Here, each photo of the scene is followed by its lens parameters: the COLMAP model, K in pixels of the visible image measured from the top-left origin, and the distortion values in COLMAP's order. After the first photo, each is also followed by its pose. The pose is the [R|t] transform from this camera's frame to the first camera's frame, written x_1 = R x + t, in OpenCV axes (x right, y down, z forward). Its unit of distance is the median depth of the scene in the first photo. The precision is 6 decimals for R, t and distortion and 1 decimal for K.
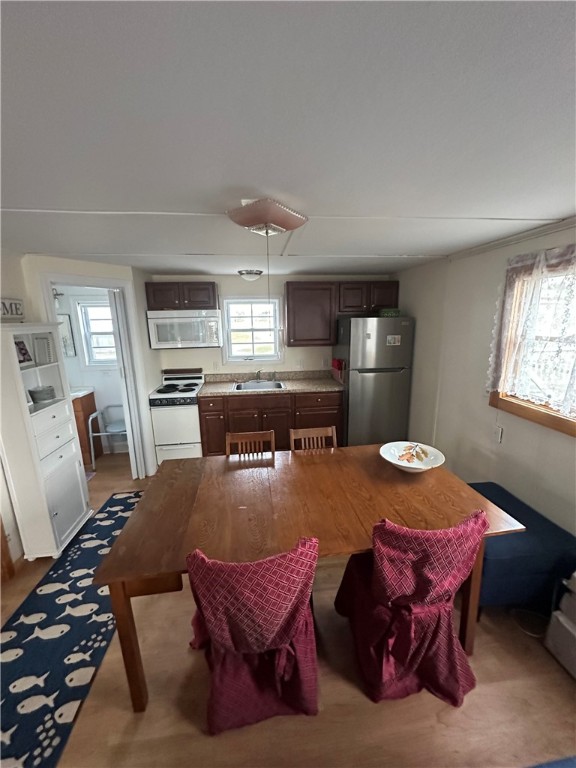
lens RADIAL K [[304.5, 0, 289.1], [0, 304.5, 384.3], [0, 0, 1]] dist [0.001391, 0.000037]
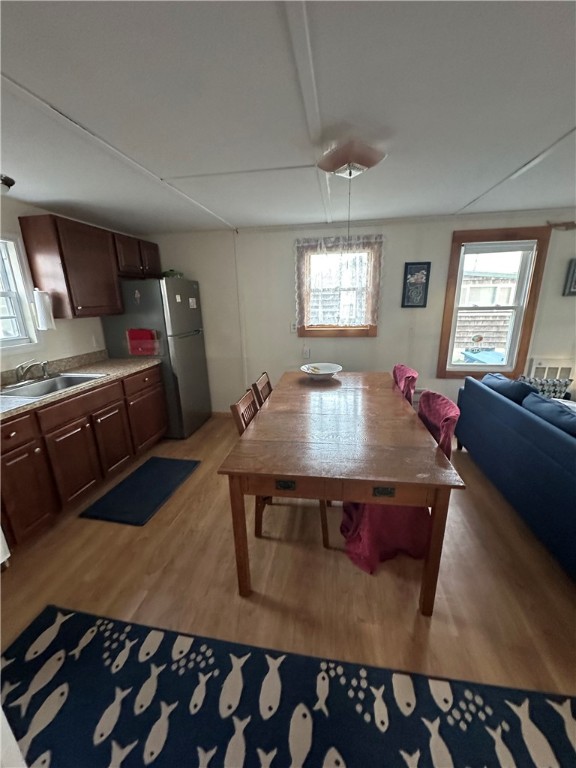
lens RADIAL K [[304.5, 0, 289.1], [0, 304.5, 384.0], [0, 0, 1]] dist [0.001391, 0.000037]
pose [[0.278559, -0.252035, 0.926760, -0.595776], [0.228343, 0.954663, 0.190990, -0.006111], [-0.932880, 0.158417, 0.323480, 0.413032]]
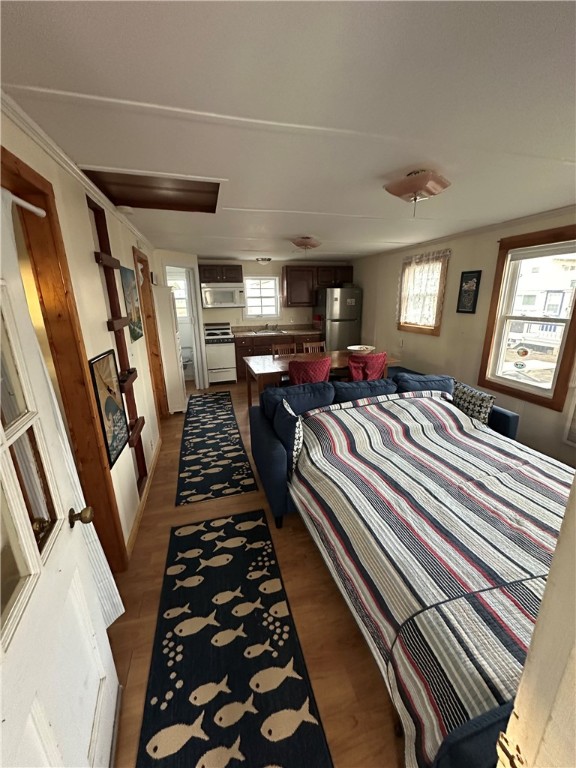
lens RADIAL K [[304.5, 0, 287.0], [0, 304.5, 383.9], [0, 0, 1]] dist [0.001391, 0.000037]
pose [[0.989521, -0.037258, 0.139502, -0.268996], [0.029379, 0.997877, 0.058117, 0.206779], [-0.141372, -0.053410, 0.988515, -0.670990]]
